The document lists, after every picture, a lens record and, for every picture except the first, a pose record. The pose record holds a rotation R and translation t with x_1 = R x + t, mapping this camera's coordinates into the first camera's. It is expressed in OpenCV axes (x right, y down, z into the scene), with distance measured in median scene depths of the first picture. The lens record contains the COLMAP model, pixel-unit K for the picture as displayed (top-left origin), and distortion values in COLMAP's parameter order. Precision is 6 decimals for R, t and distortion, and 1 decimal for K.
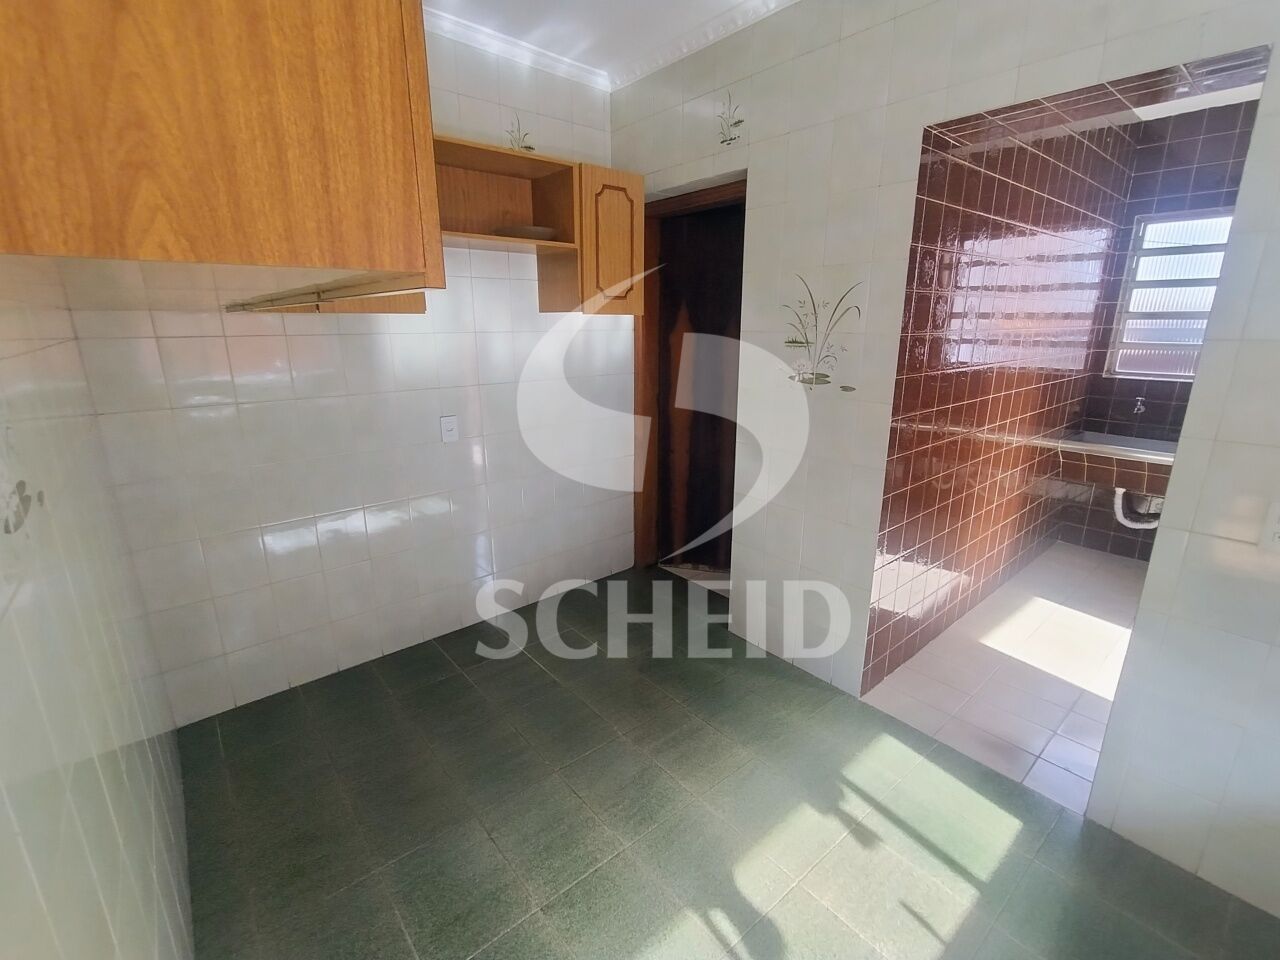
lens RADIAL K [[581.1, 0, 640.1], [0, 581.1, 482.7], [0, 0, 1]] dist [0.001413, 0.001359]
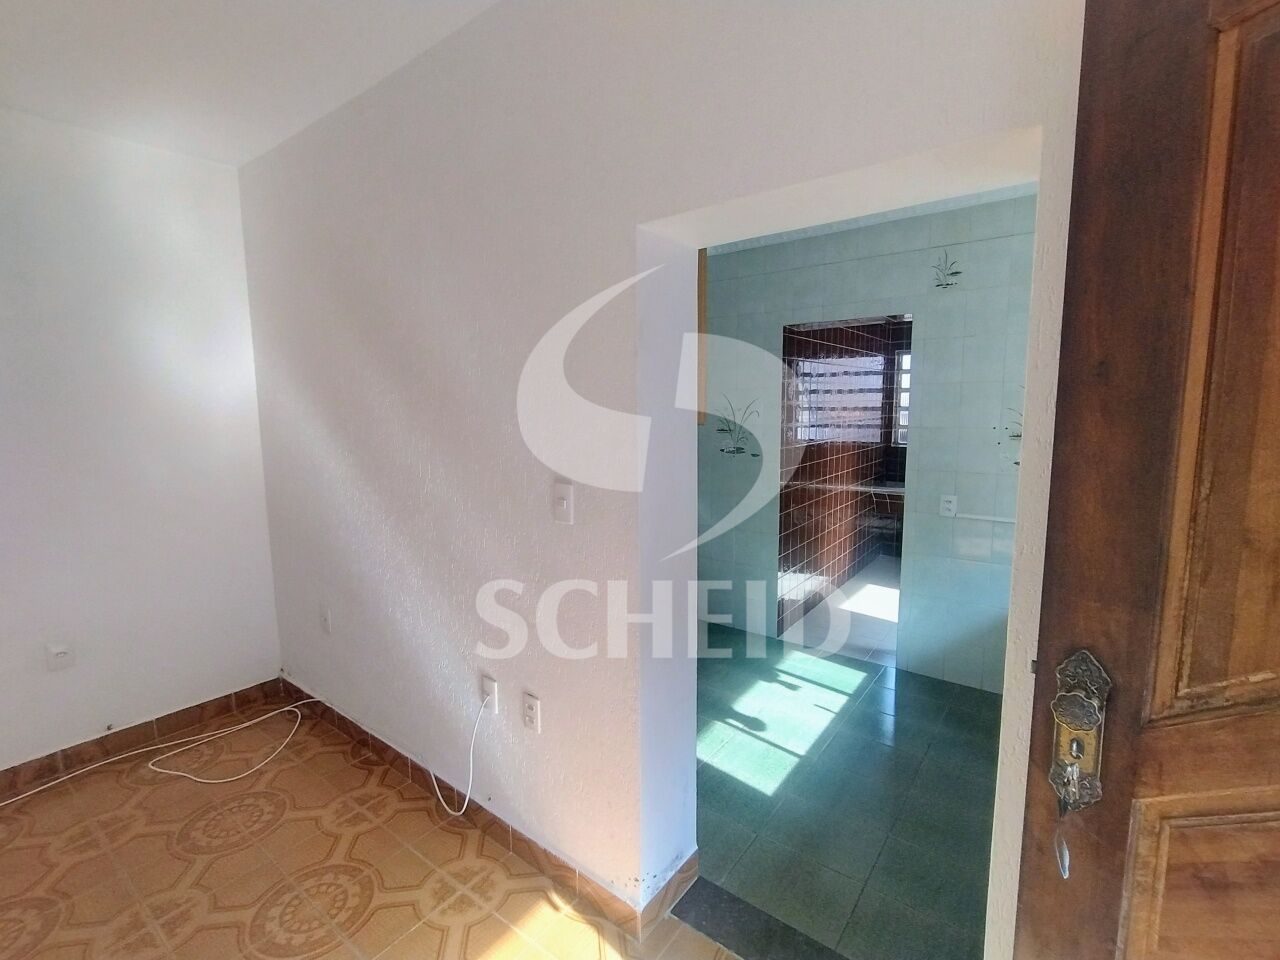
lens RADIAL K [[581.1, 0, 637.1], [0, 581.1, 483.2], [0, 0, 1]] dist [0.001413, 0.001359]
pose [[0.975349, -0.038085, 0.217359, -0.370772], [0.067213, 0.989464, -0.128234, 0.122427], [-0.210185, 0.139682, 0.967632, -0.612698]]
